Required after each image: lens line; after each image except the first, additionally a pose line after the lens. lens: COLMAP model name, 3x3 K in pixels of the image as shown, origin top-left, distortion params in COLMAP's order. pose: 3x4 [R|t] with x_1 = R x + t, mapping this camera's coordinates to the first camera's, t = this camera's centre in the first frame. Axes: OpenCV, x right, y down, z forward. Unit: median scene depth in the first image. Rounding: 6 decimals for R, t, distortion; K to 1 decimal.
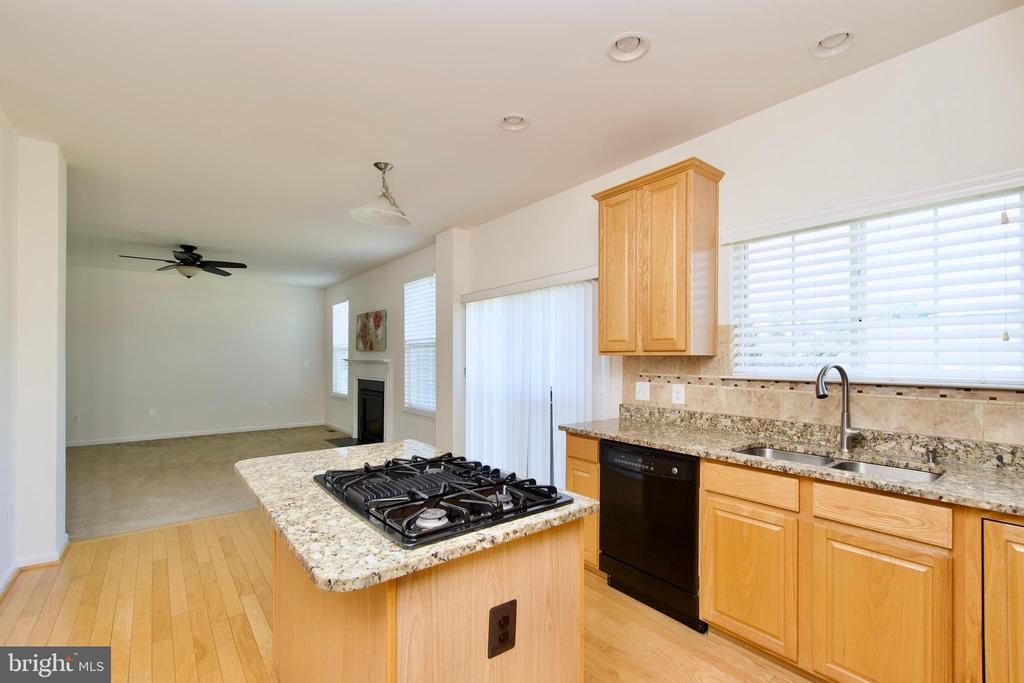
lens RADIAL K [[451.2, 0, 522.4], [0, 451.2, 356.6], [0, 0, 1]] dist [0.003086, -0.003618]
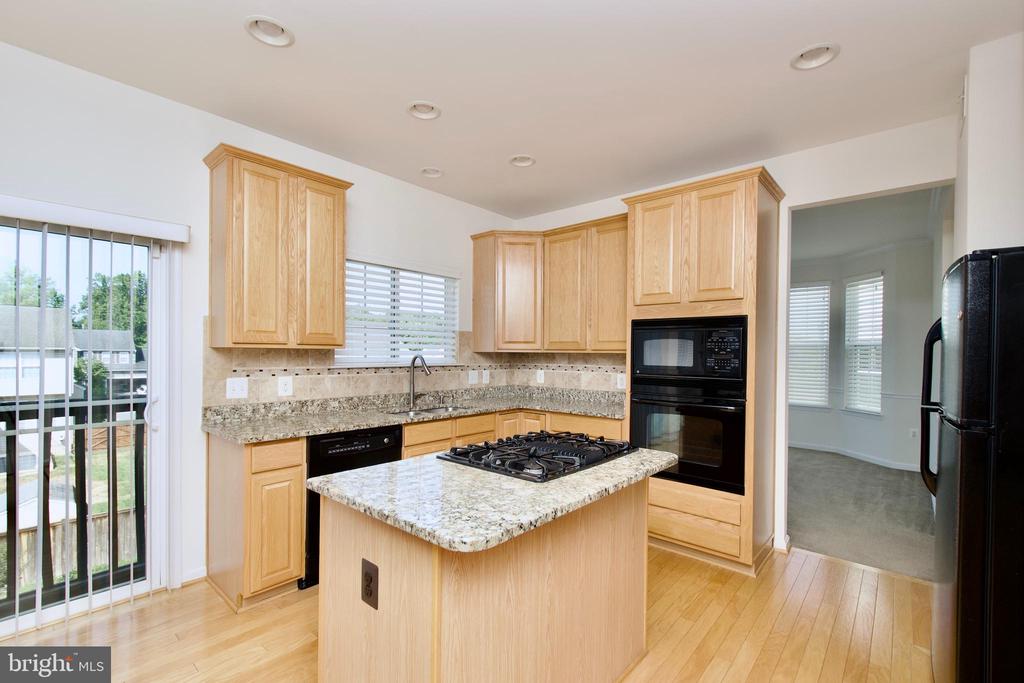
lens RADIAL K [[451.2, 0, 520.4], [0, 451.2, 356.8], [0, 0, 1]] dist [0.003086, -0.003618]
pose [[-0.177233, -0.013855, 0.984071, -0.744807], [-0.012063, 0.999856, 0.011904, -0.002094], [-0.984095, -0.009761, -0.177375, 0.652381]]
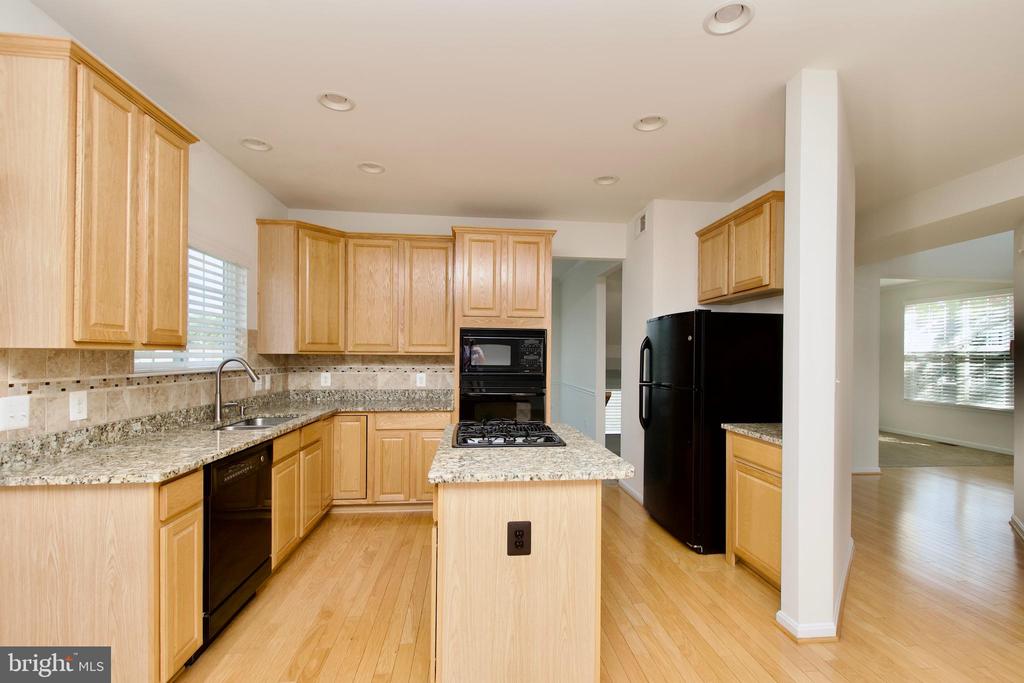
lens RADIAL K [[451.2, 0, 522.3], [0, 451.2, 356.5], [0, 0, 1]] dist [0.003086, -0.003618]
pose [[-0.841644, -0.009913, 0.539941, -0.587049], [-0.011937, 0.999929, -0.000249, 0.000524], [-0.539900, -0.006655, -0.841703, 1.201658]]
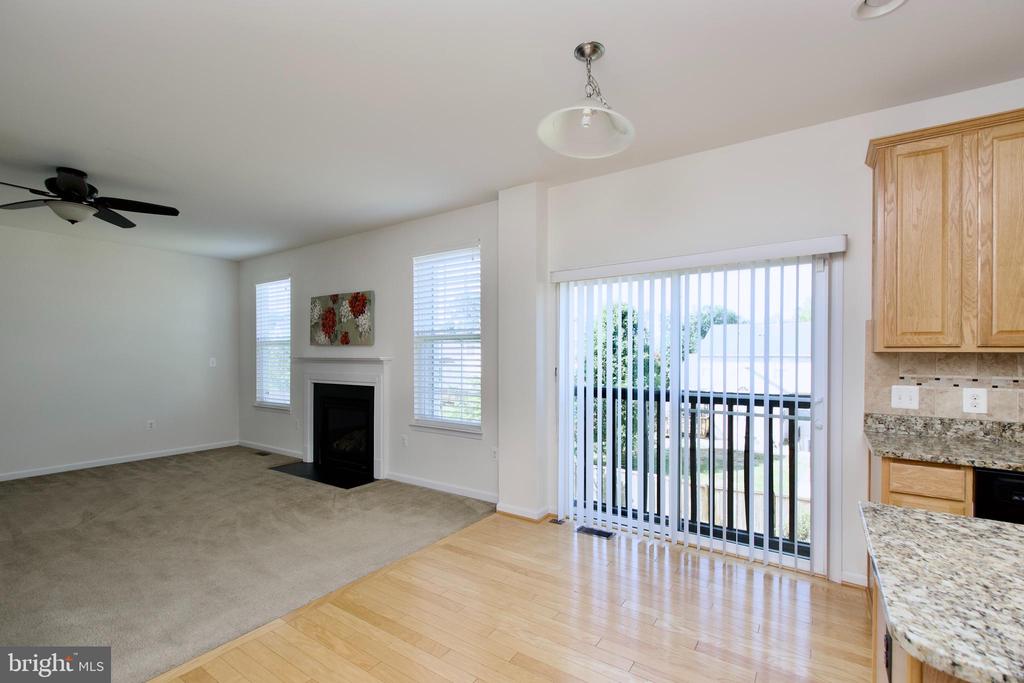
lens RADIAL K [[451.2, 0, 520.9], [0, 451.2, 356.5], [0, 0, 1]] dist [0.003086, -0.003618]
pose [[0.955634, -0.002606, 0.294545, -0.655249], [-0.000109, 0.999958, 0.009201, -0.002461], [-0.294557, -0.008825, 0.955593, 0.468227]]
